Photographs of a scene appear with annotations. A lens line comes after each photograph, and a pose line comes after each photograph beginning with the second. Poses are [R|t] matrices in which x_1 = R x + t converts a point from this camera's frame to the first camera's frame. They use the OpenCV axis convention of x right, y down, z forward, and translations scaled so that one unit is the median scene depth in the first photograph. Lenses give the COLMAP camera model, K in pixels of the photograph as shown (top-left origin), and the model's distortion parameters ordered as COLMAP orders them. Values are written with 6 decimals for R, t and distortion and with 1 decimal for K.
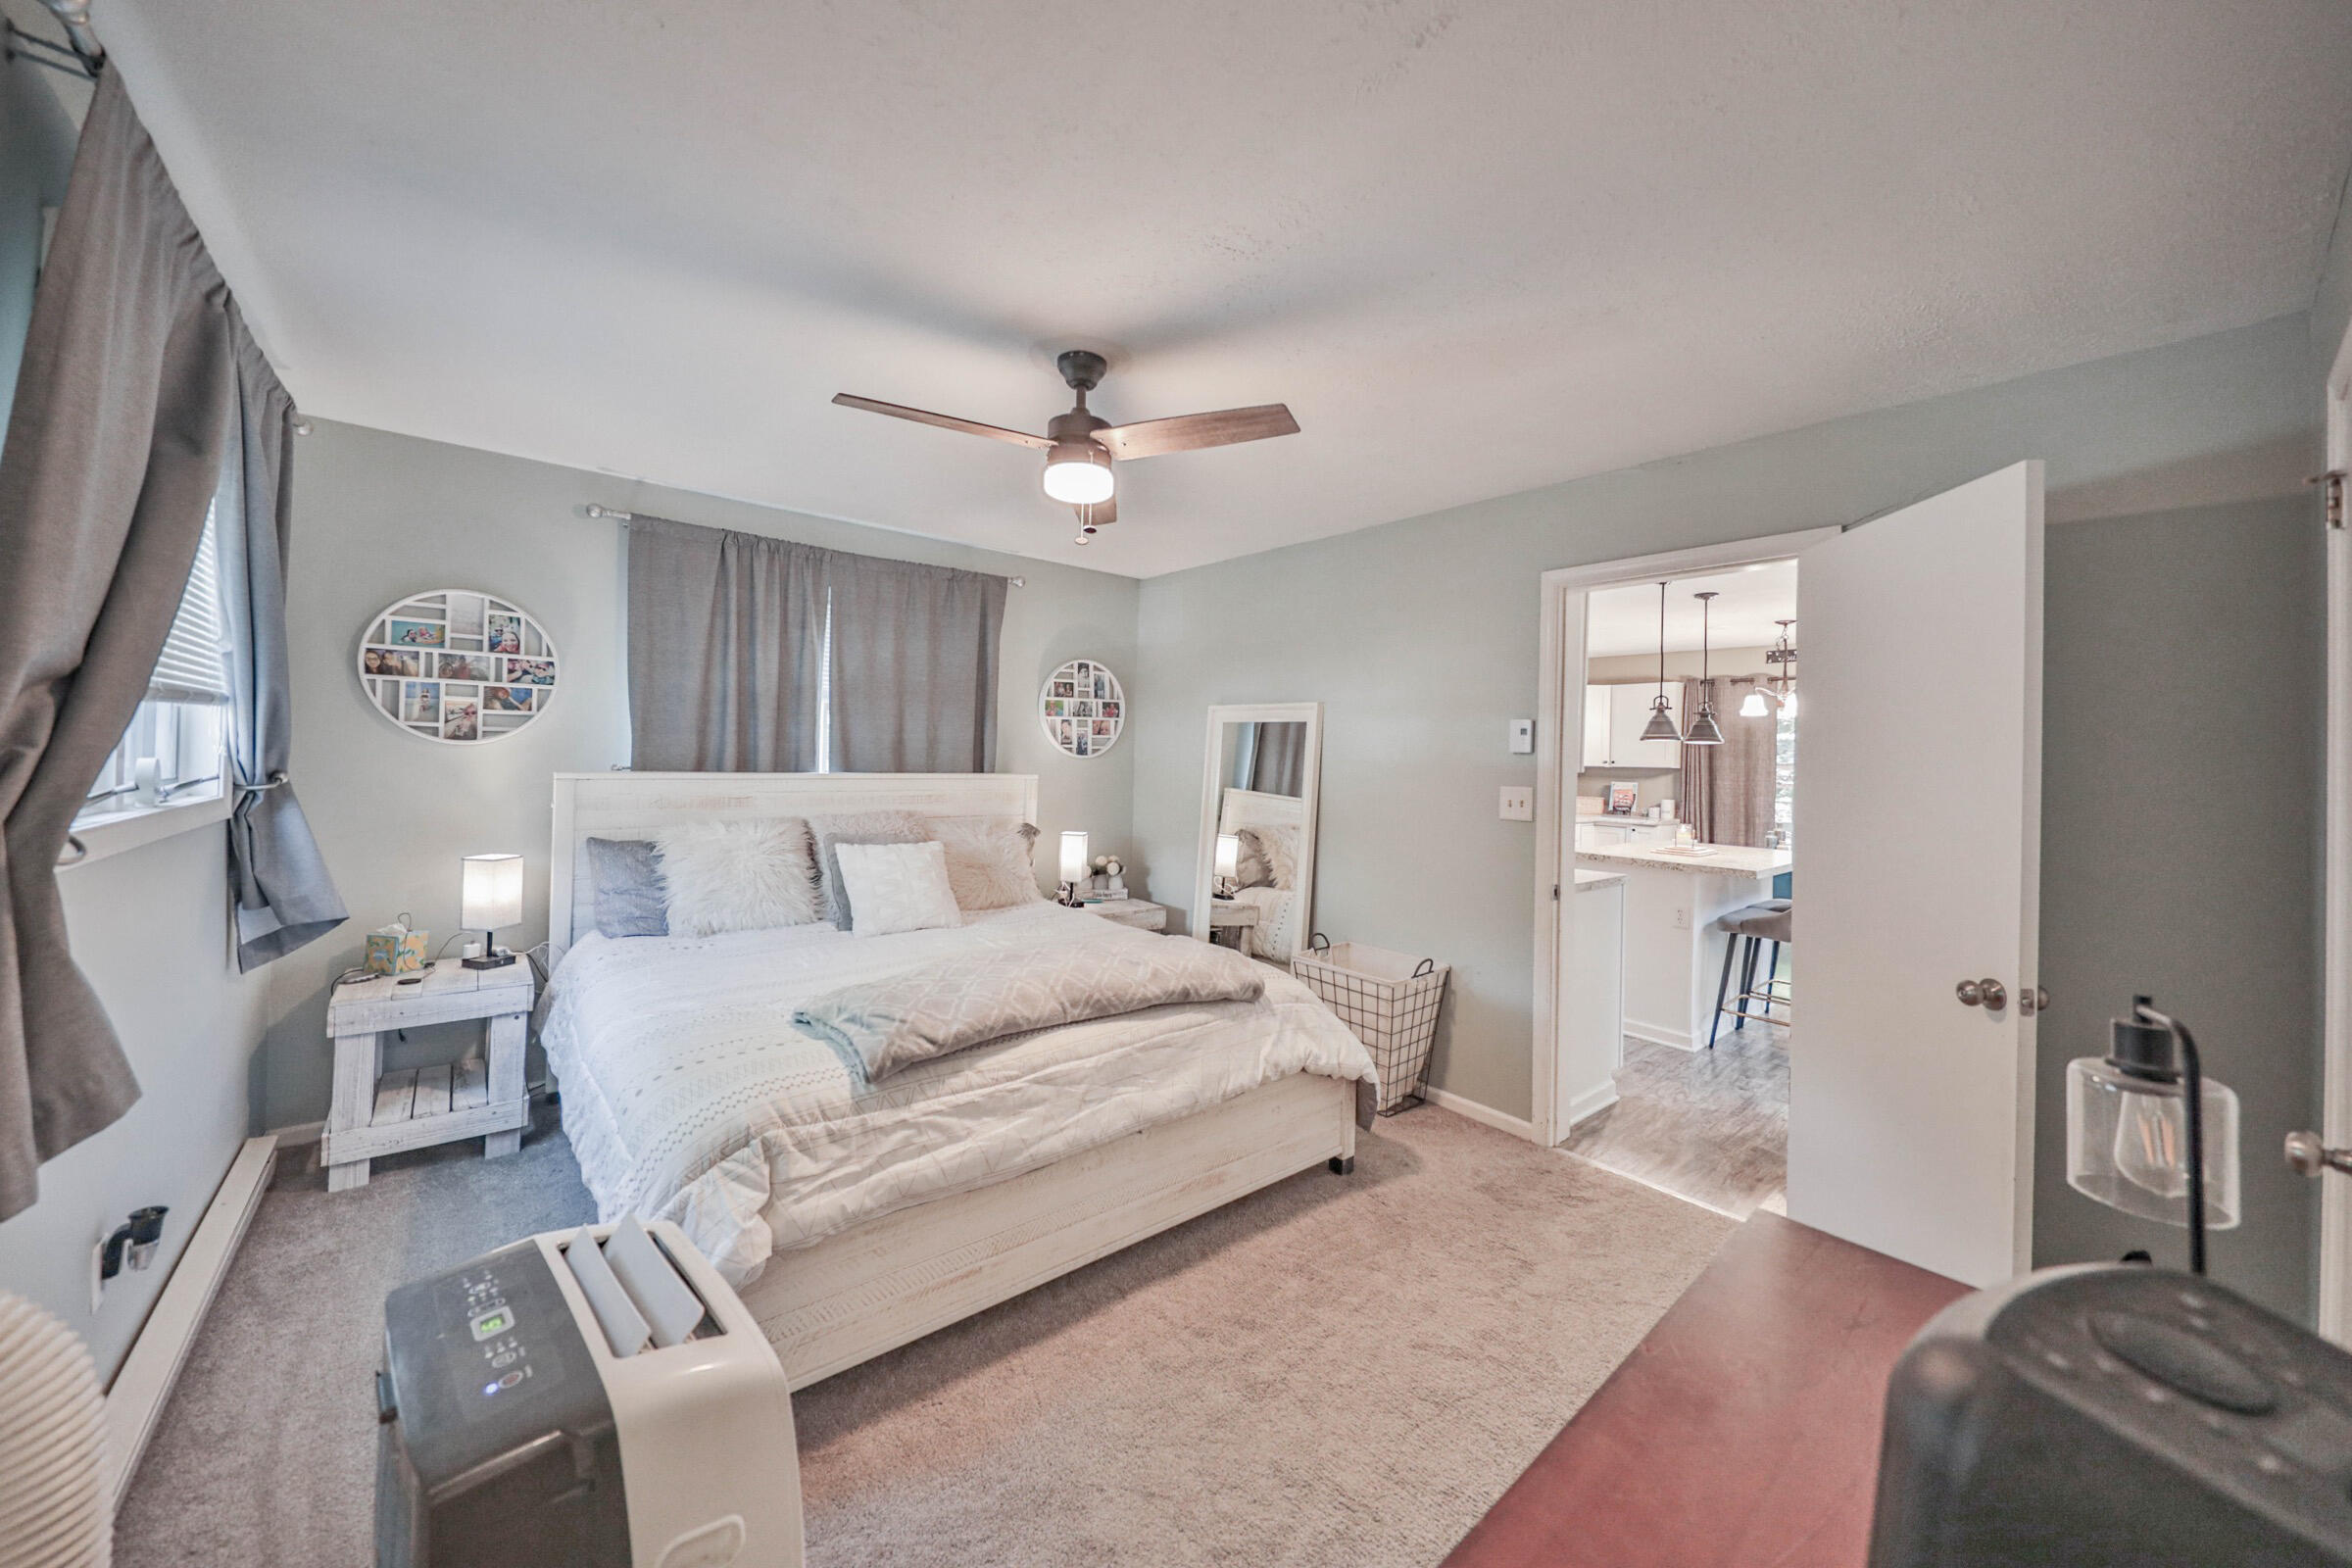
lens RADIAL K [[834.6, 0, 1176.0], [0, 834.6, 784.0], [0, 0, 1]] dist [0.001034, -0.002757]
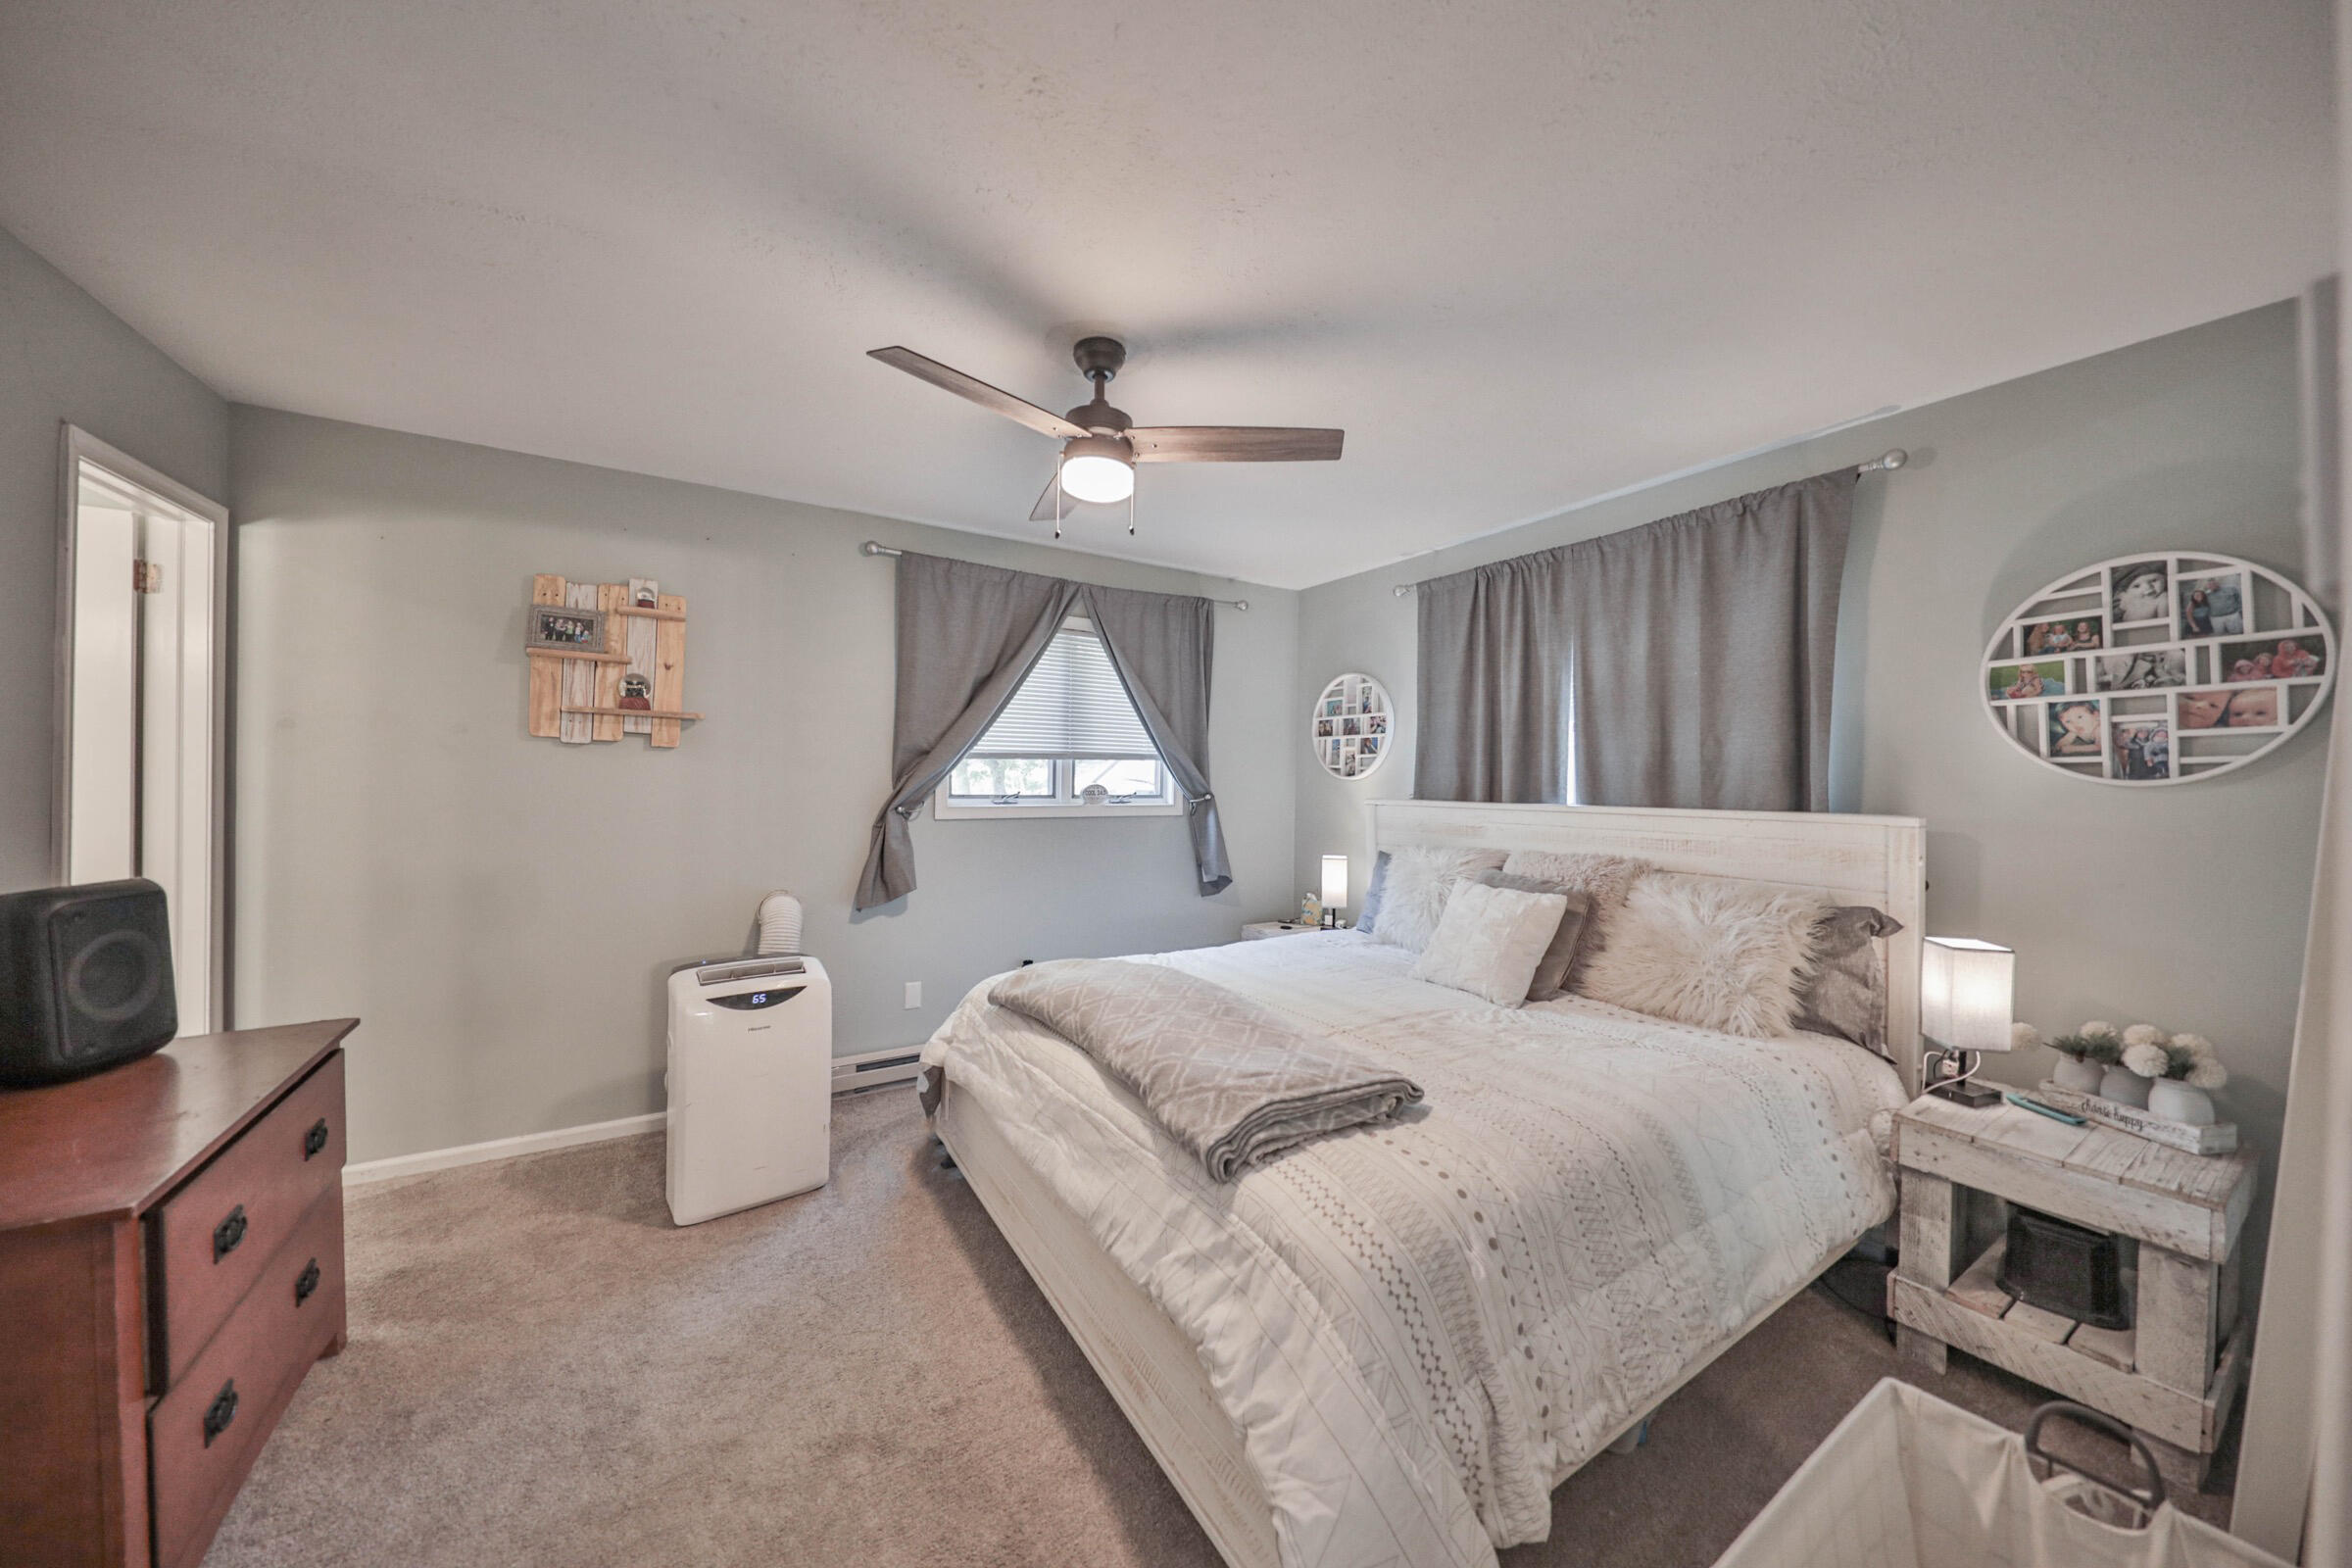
lens RADIAL K [[834.6, 0, 1176.0], [0, 834.6, 784.0], [0, 0, 1]] dist [0.001034, -0.002757]
pose [[-0.188510, -0.000989, -0.982071, 0.490393], [-0.021313, 0.999768, 0.003084, -0.028188], [0.981840, 0.021512, -0.188488, 0.741034]]
